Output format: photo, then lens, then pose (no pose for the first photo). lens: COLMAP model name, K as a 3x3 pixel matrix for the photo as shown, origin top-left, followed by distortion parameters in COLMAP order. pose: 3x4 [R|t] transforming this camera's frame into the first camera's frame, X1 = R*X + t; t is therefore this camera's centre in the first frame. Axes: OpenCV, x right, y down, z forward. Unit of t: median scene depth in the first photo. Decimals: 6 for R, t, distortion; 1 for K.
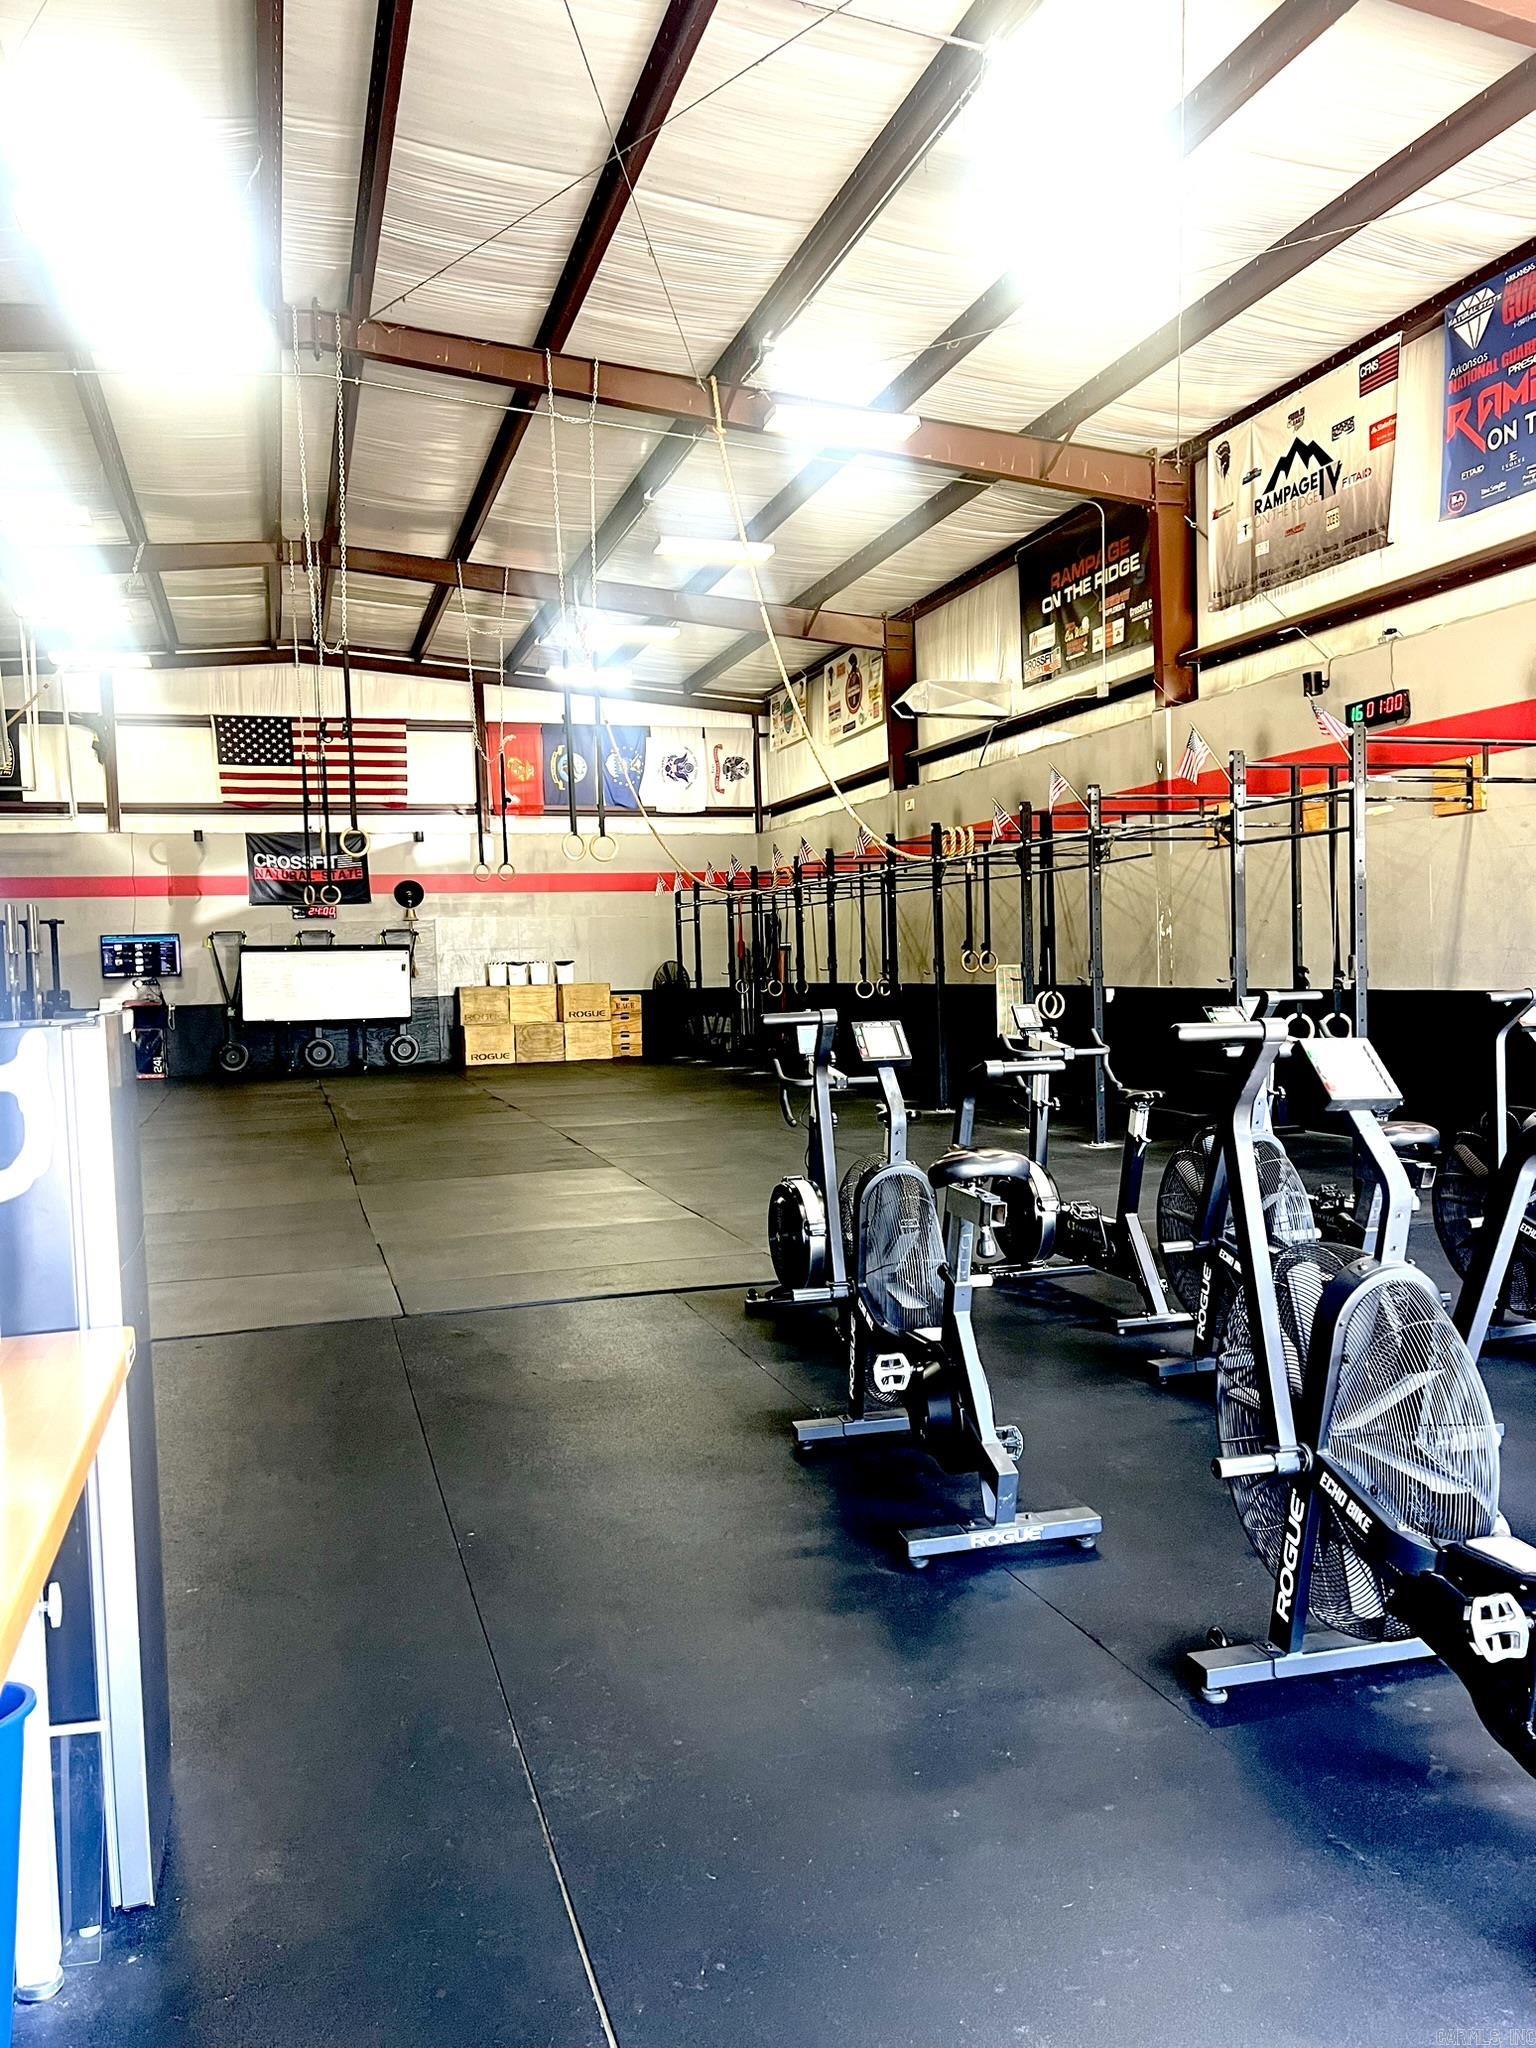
lens RADIAL K [[1539.5, 0, 768.0], [0, 1539.5, 1024.0], [0, 0, 1]] dist [0.055111, -0.075615]
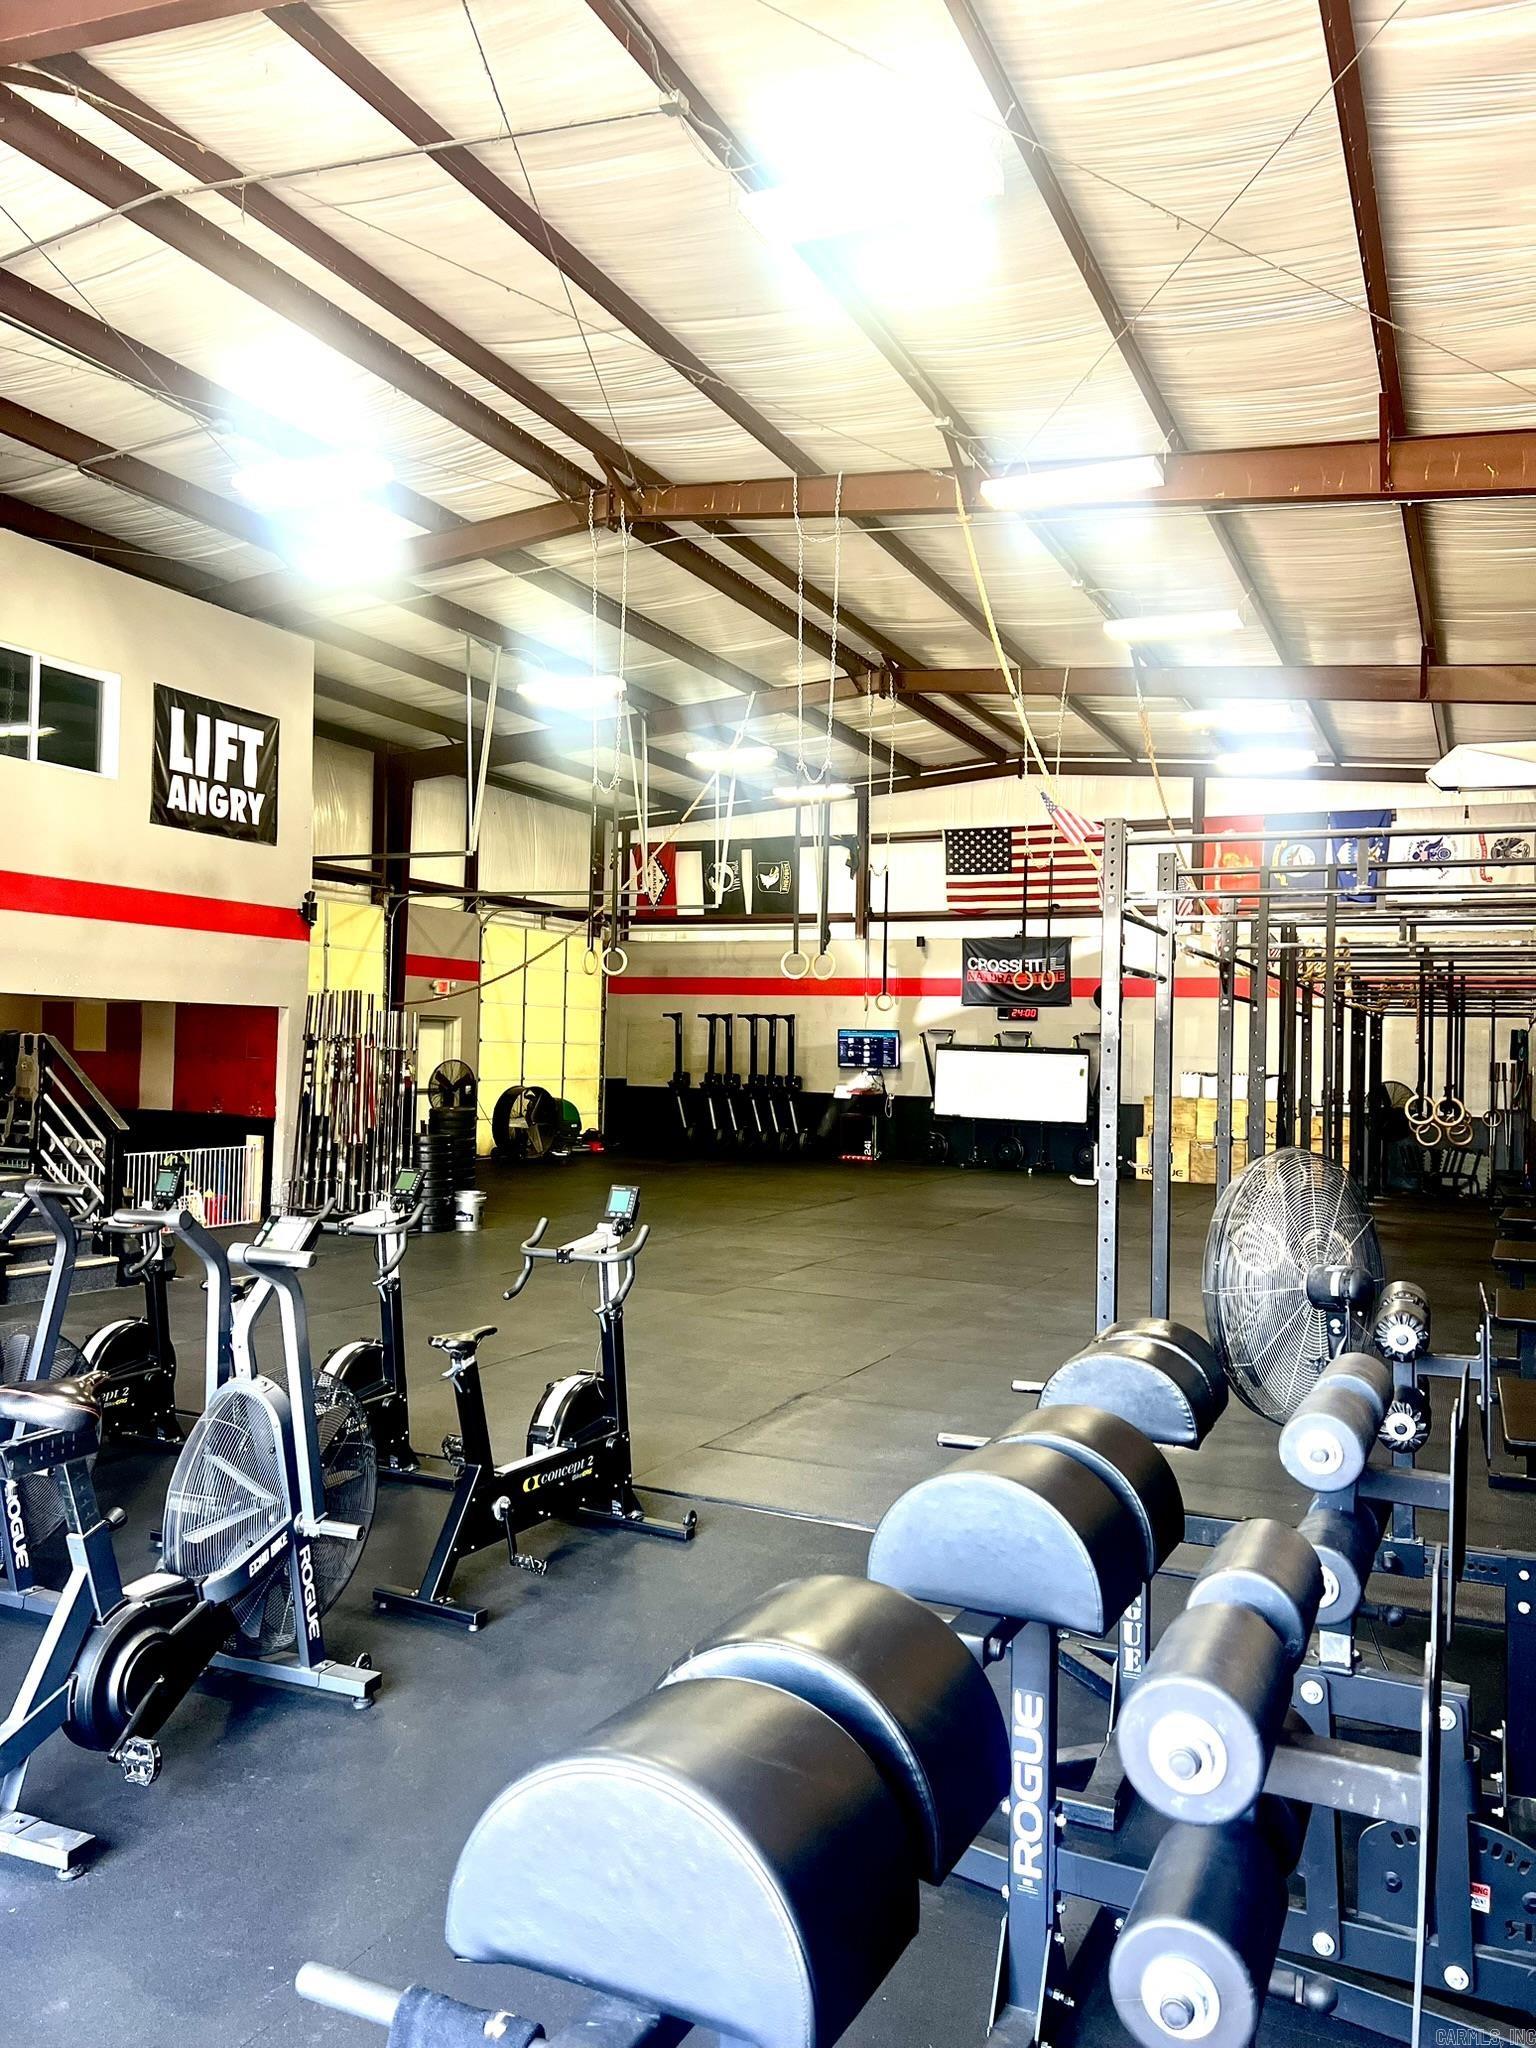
lens RADIAL K [[1522.7, 0, 769.3], [0, 1522.7, 1047.1], [0, 0, 1]] dist [0.035593, -0.101840]
pose [[0.730090, 0.045082, -0.681862, 0.284925], [-0.074904, 0.997089, -0.014278, -0.024029], [0.679234, 0.061499, 0.731341, 0.150621]]
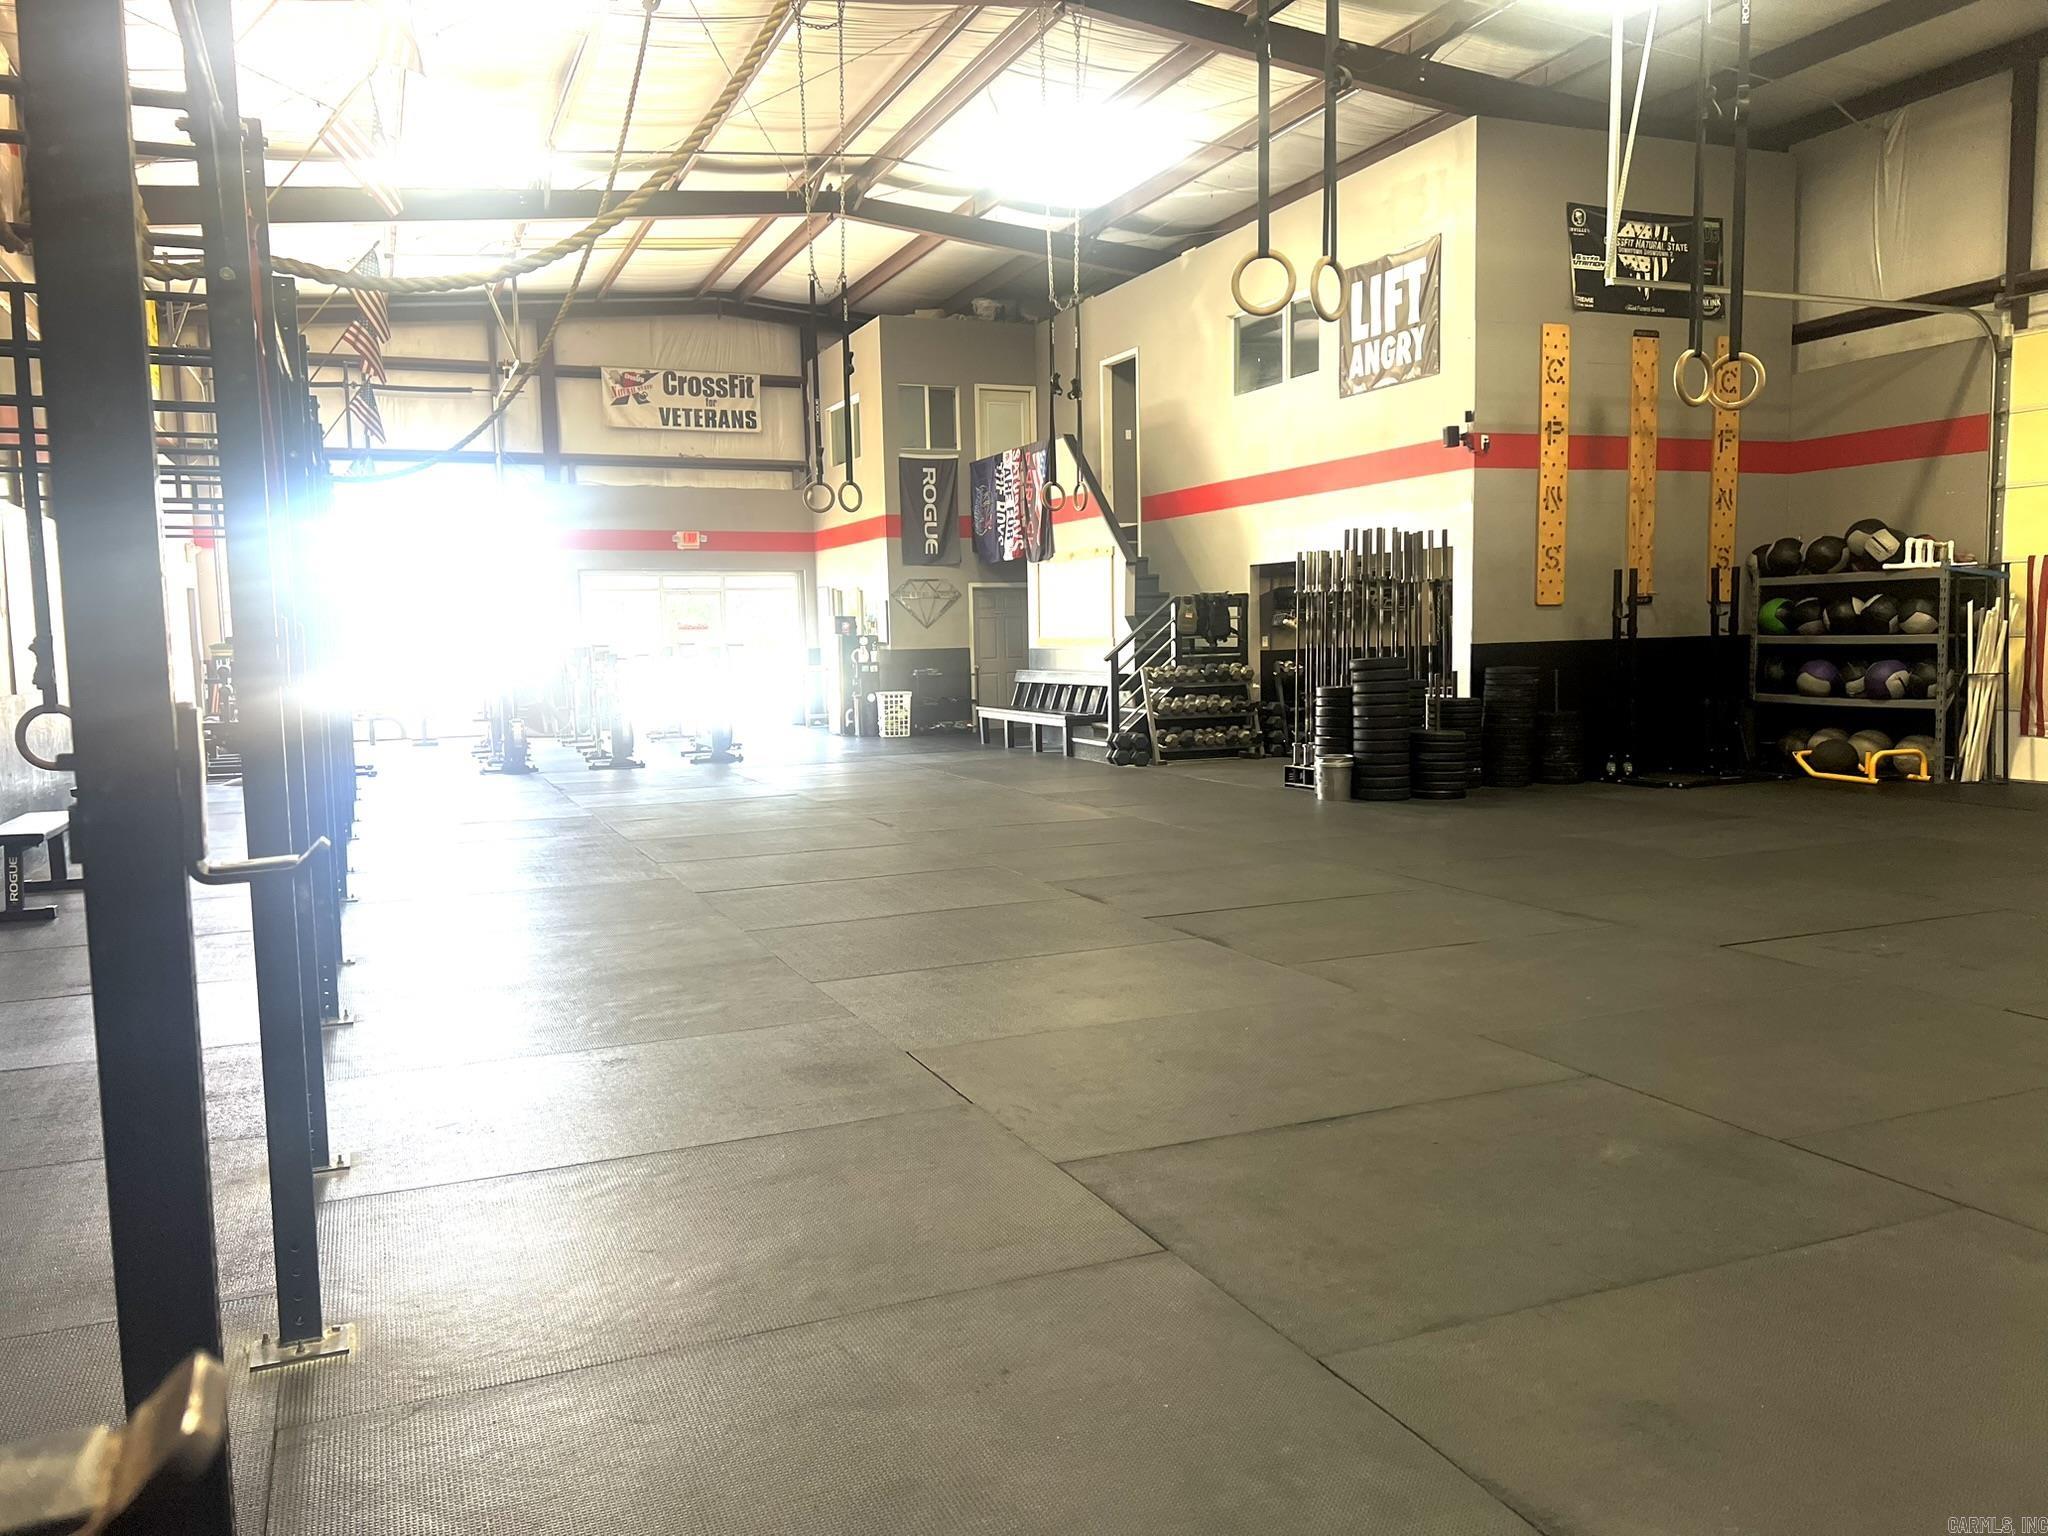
lens RADIAL K [[1539.5, 0, 1024.0], [0, 1539.5, 768.0], [0, 0, 1]] dist [0.055111, -0.075615]
pose [[-0.994027, 0.062484, -0.089475, -0.059197], [0.050086, 0.989624, 0.134670, -0.037744], [0.096962, 0.129384, -0.986843, 1.023500]]
